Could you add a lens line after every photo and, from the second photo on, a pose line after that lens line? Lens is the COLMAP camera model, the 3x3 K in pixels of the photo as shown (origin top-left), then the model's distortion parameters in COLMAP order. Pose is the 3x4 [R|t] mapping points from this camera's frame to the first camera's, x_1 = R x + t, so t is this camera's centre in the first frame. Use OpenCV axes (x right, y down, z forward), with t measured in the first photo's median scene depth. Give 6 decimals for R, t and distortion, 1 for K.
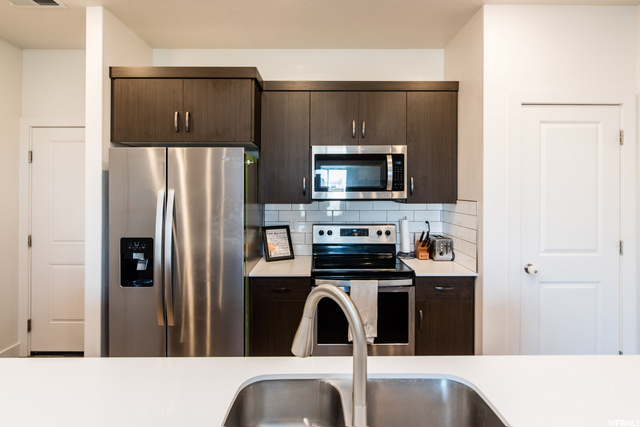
lens RADIAL K [[302.8, 0, 310.6], [0, 302.8, 187.1], [0, 0, 1]] dist [-0.008869, 0.000097]
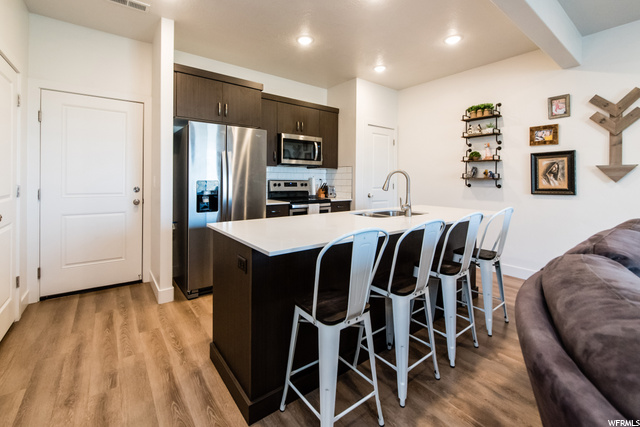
lens RADIAL K [[266.9, 0, 274.4], [0, 266.9, 178.3], [0, 0, 1]] dist [0.003965, -0.000264]
pose [[0.847146, 0.010983, 0.531247, -0.803643], [-0.012695, 0.999919, -0.000429, 0.120591], [-0.531209, -0.006381, 0.847217, -0.284609]]
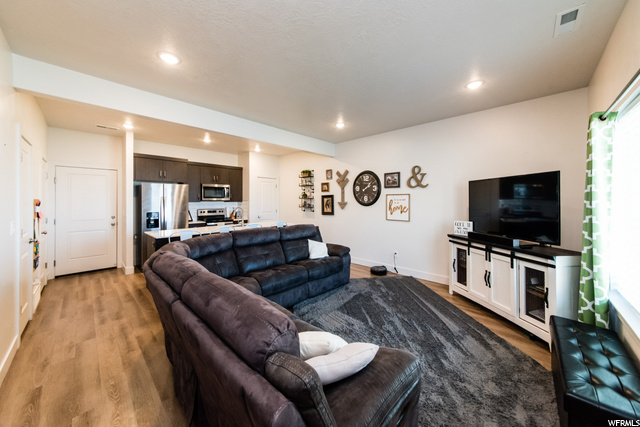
lens RADIAL K [[234.0, 0, 288.7], [0, 234.0, 199.0], [0, 0, 1]] dist [0.019298, -0.000046]
pose [[0.754054, 0.003985, 0.656800, -0.880943], [0.000023, 0.999981, -0.006094, 0.037053], [-0.656812, 0.004610, 0.754040, -1.388110]]
